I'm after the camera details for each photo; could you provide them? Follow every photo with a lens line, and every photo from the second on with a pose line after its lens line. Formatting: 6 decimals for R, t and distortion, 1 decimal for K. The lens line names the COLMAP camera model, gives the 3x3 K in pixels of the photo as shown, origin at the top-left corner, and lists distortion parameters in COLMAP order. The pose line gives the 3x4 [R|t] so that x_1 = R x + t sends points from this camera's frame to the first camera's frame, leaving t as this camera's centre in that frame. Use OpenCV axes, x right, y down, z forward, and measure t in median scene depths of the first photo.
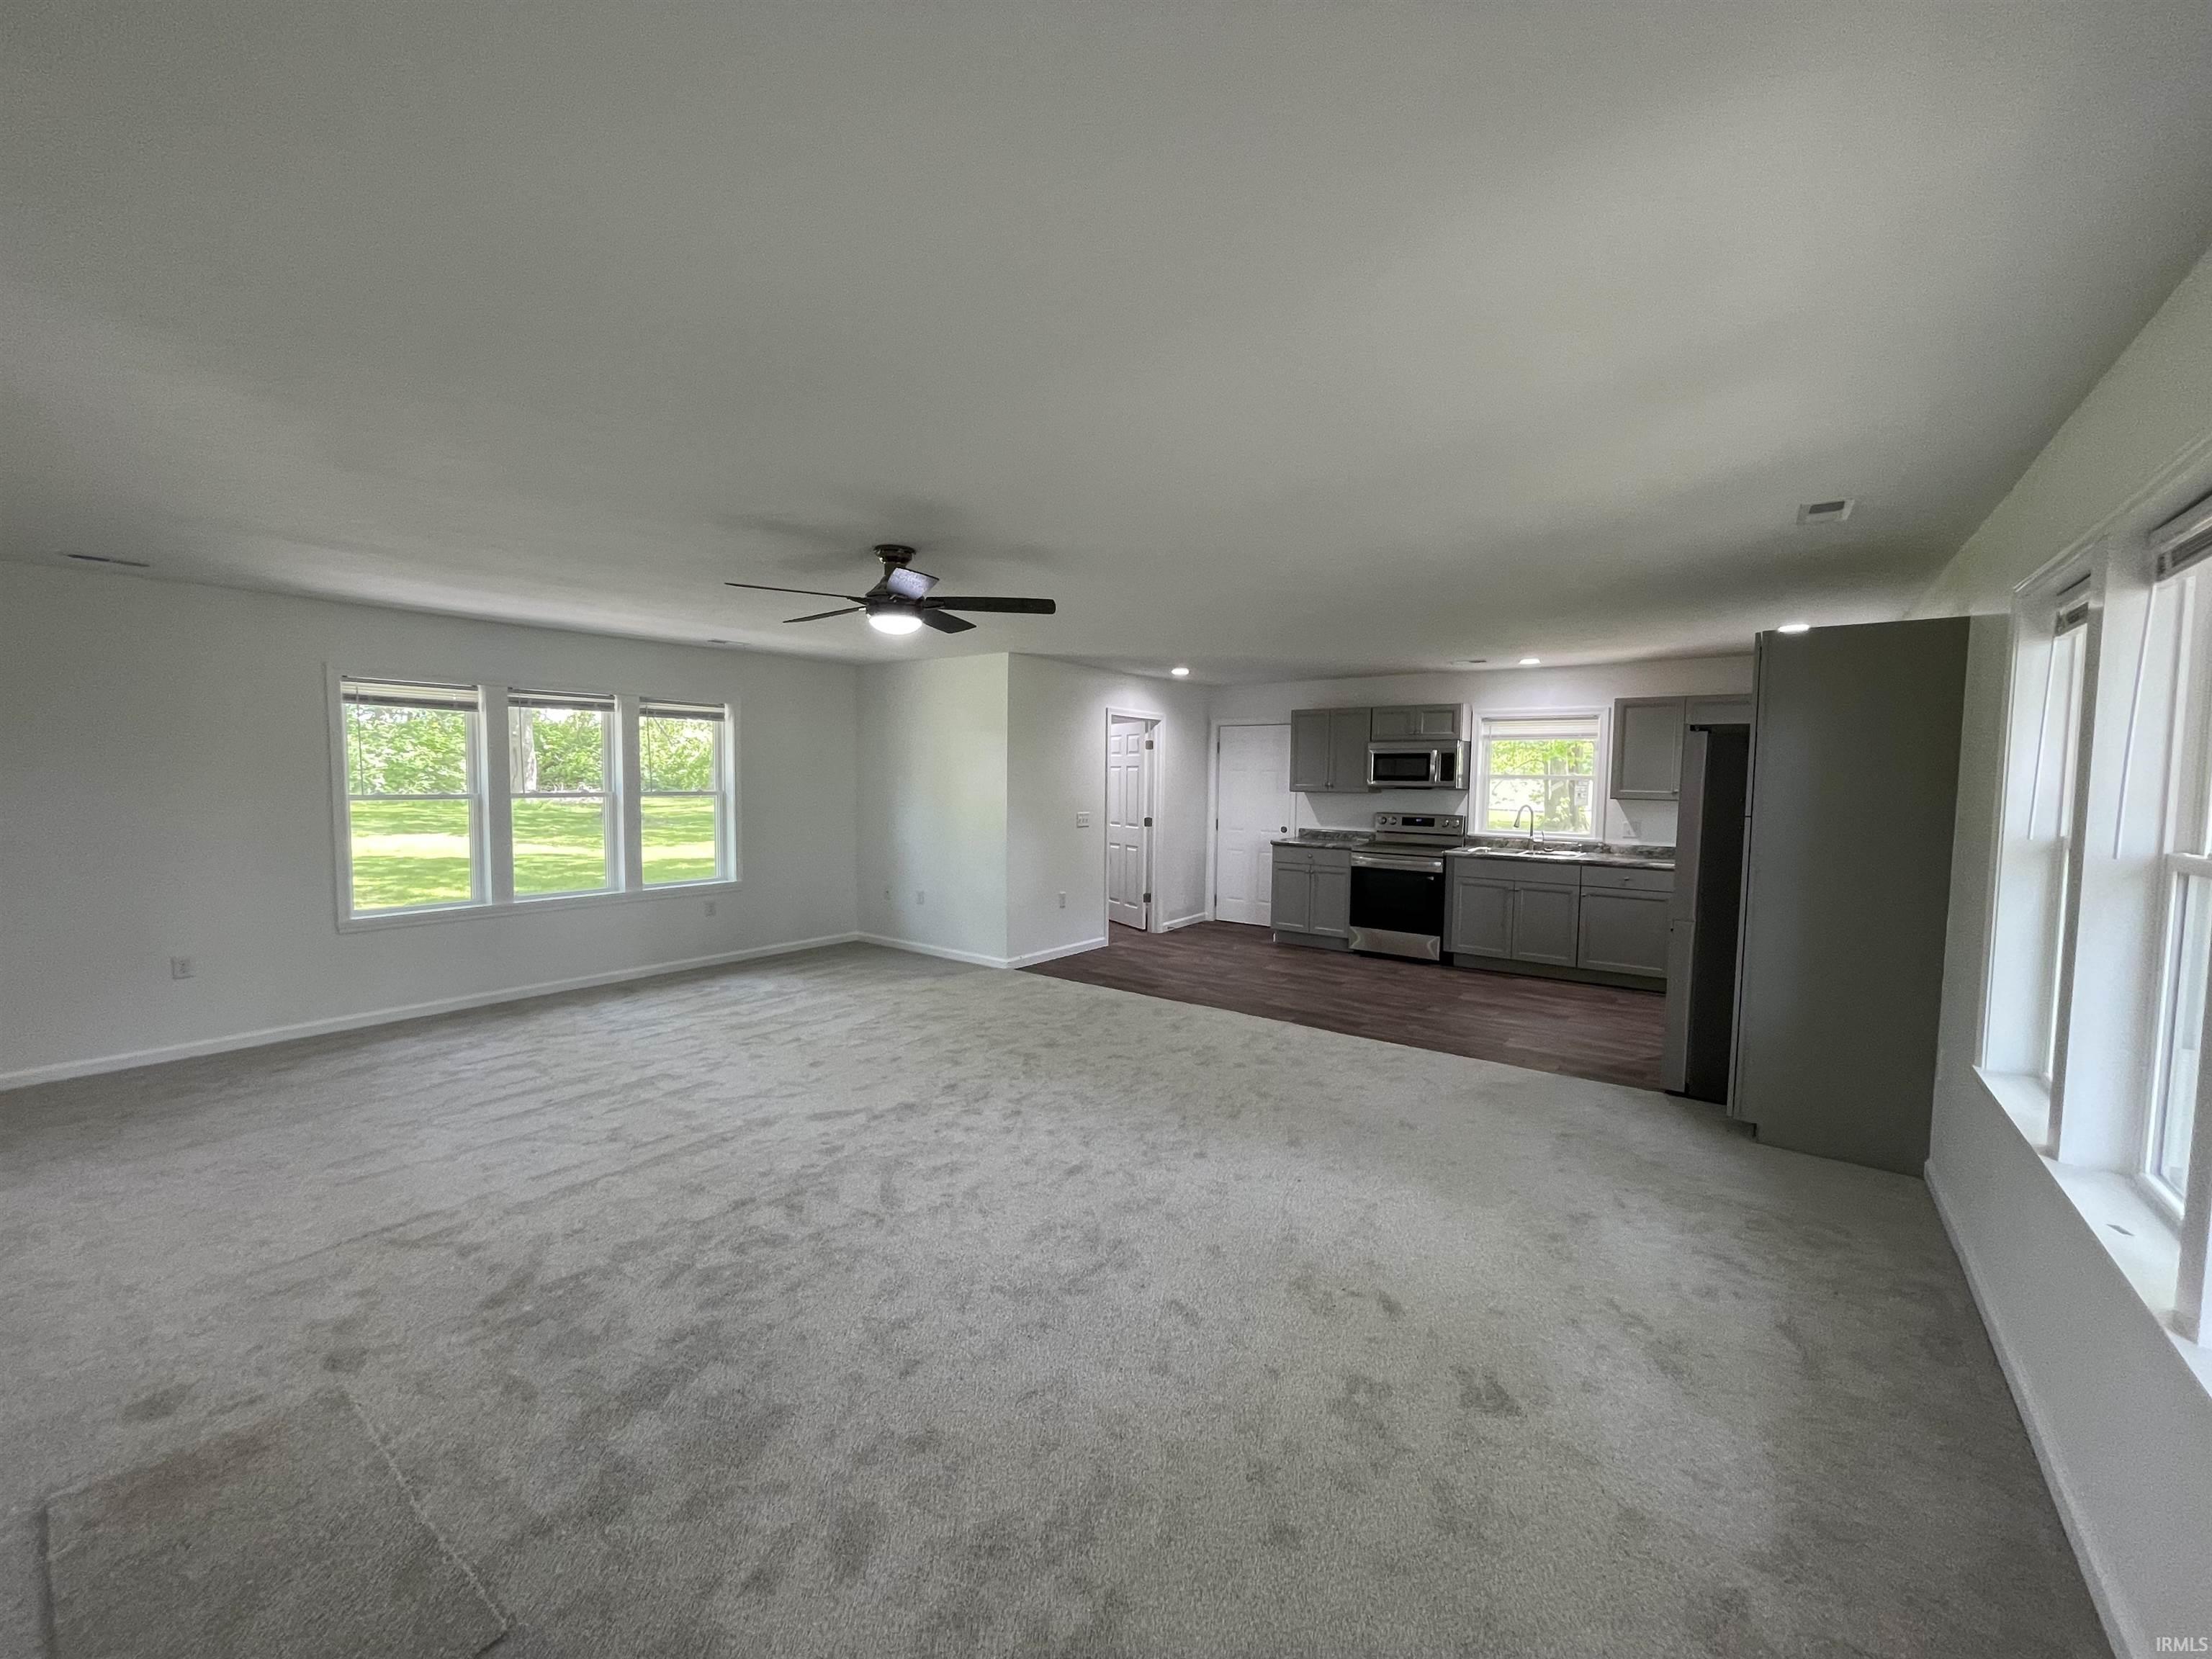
lens RADIAL K [[893.8, 0, 1087.4], [0, 893.8, 846.3], [0, 0, 1]] dist [-0.010591, 0.000616]
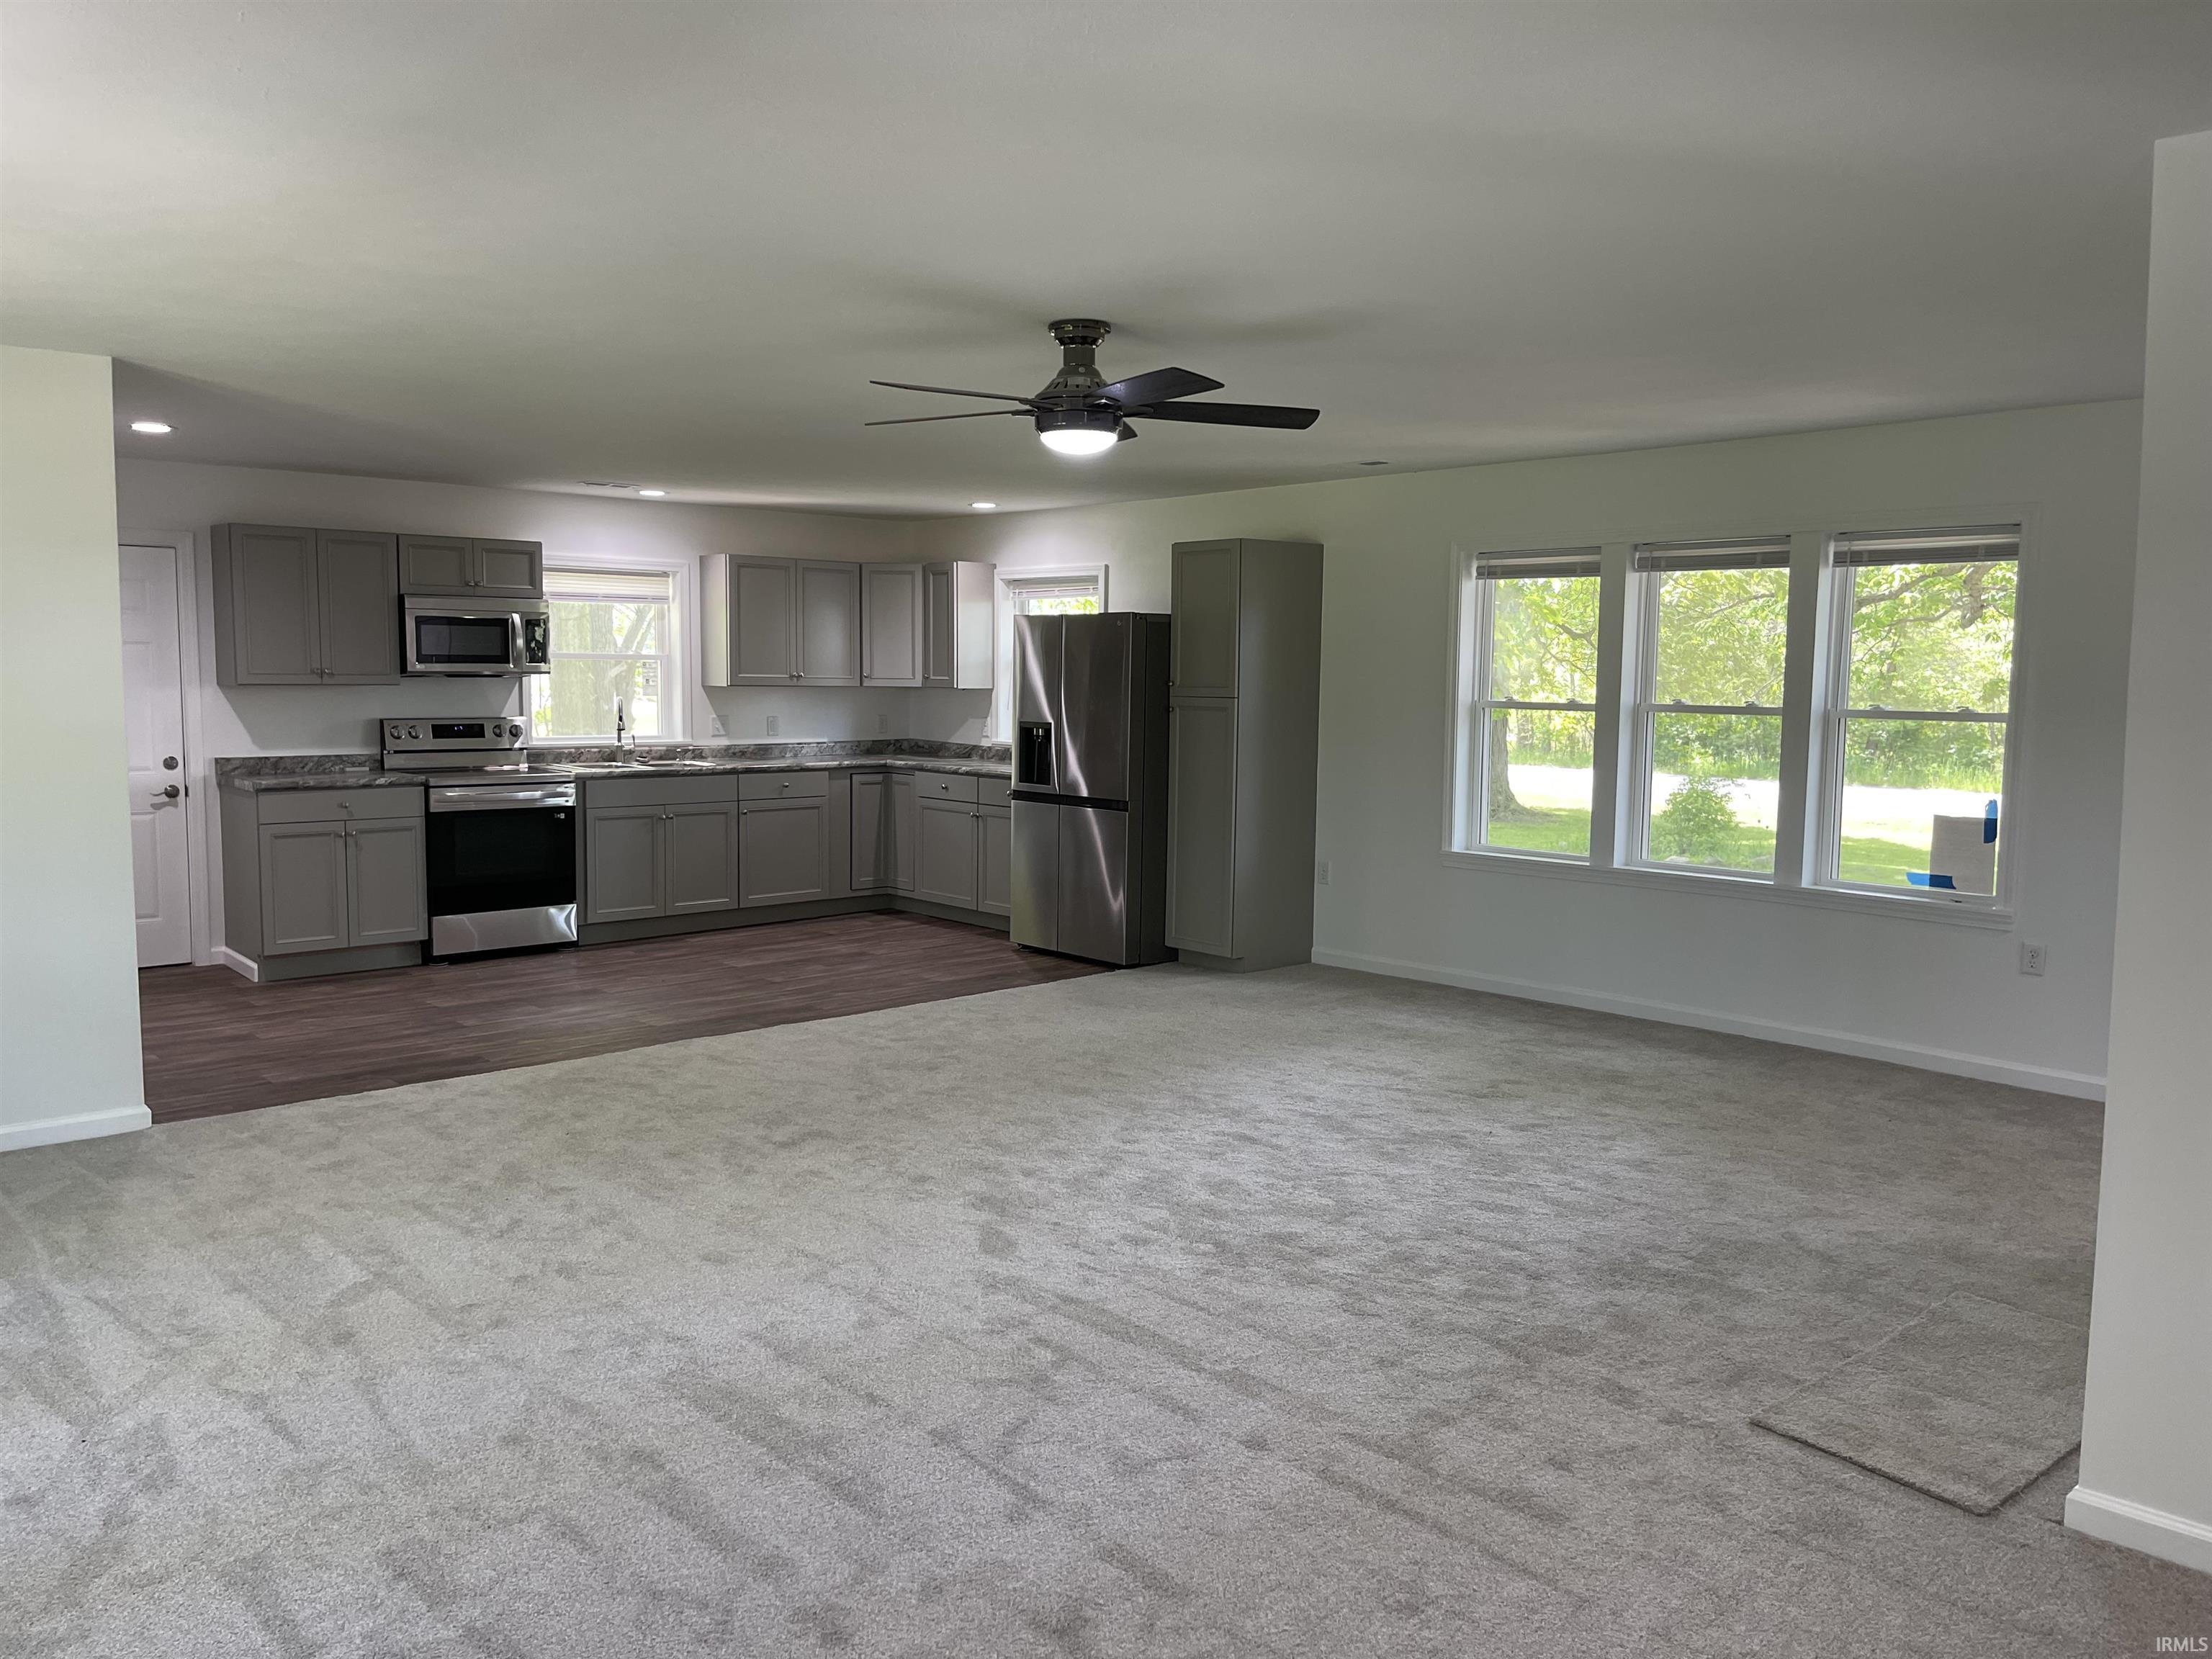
lens RADIAL K [[1670.5, 0, 1117.7], [0, 1670.5, 840.1], [0, 0, 1]] dist [0.066422, -0.088367]
pose [[0.178769, -0.114907, 0.977158, -1.009624], [0.070230, 0.992114, 0.103817, -0.061475], [-0.981381, 0.050067, 0.185429, 0.519001]]
